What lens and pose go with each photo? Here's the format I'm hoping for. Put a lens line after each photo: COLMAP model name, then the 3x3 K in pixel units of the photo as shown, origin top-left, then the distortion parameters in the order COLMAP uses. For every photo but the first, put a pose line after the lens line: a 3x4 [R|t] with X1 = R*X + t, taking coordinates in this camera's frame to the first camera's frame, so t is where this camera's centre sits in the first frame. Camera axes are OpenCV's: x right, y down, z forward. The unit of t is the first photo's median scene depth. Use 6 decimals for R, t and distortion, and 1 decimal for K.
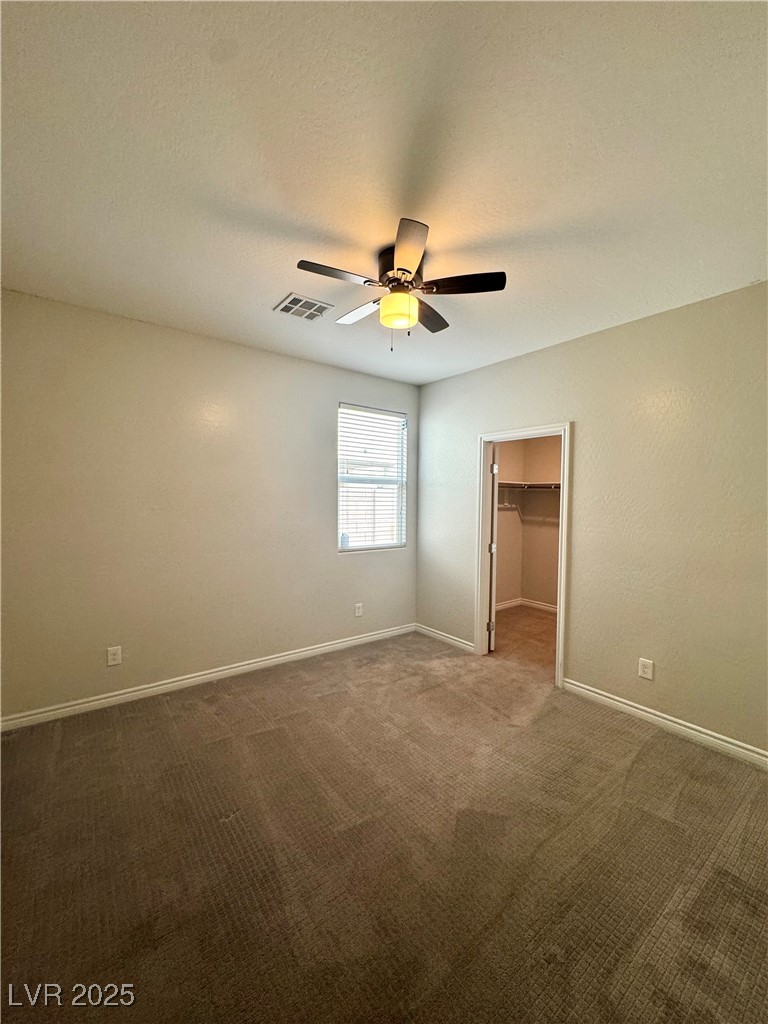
lens RADIAL K [[410.9, 0, 393.8], [0, 410.9, 509.1], [0, 0, 1]] dist [-0.003879, 0.000331]
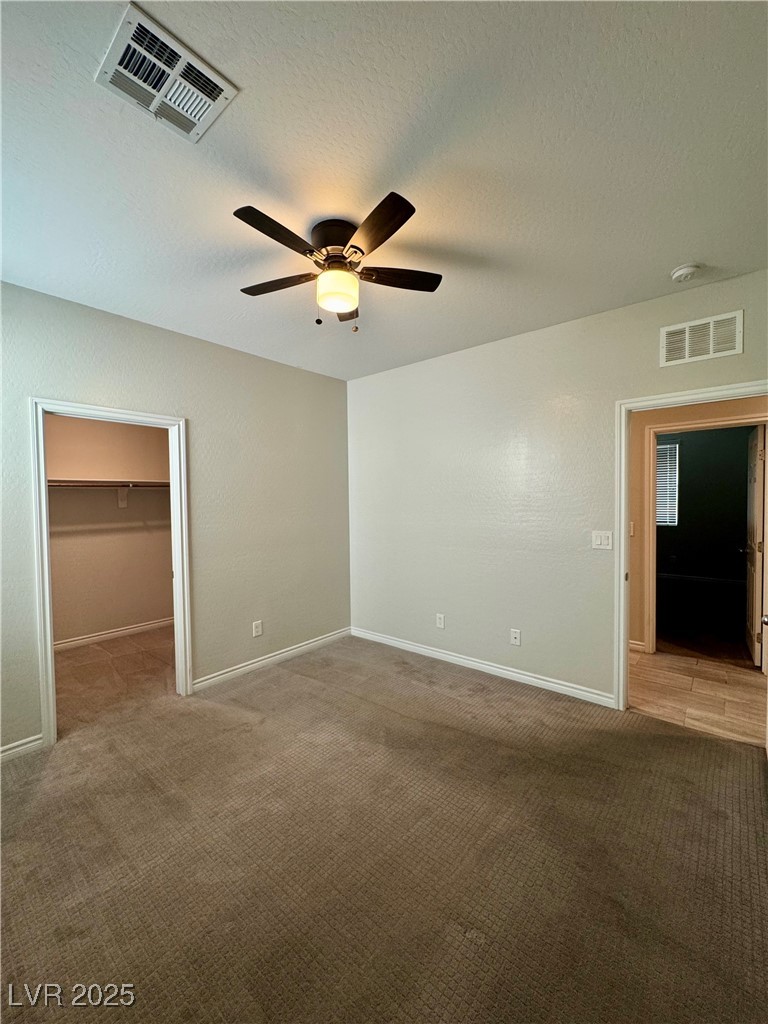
lens RADIAL K [[410.9, 0, 382.1], [0, 410.9, 513.0], [0, 0, 1]] dist [-0.003879, 0.000331]
pose [[-0.198351, -0.049412, 0.978885, -0.586817], [0.029037, 0.997994, 0.056260, -0.030268], [-0.979701, 0.039583, -0.196519, 0.702537]]
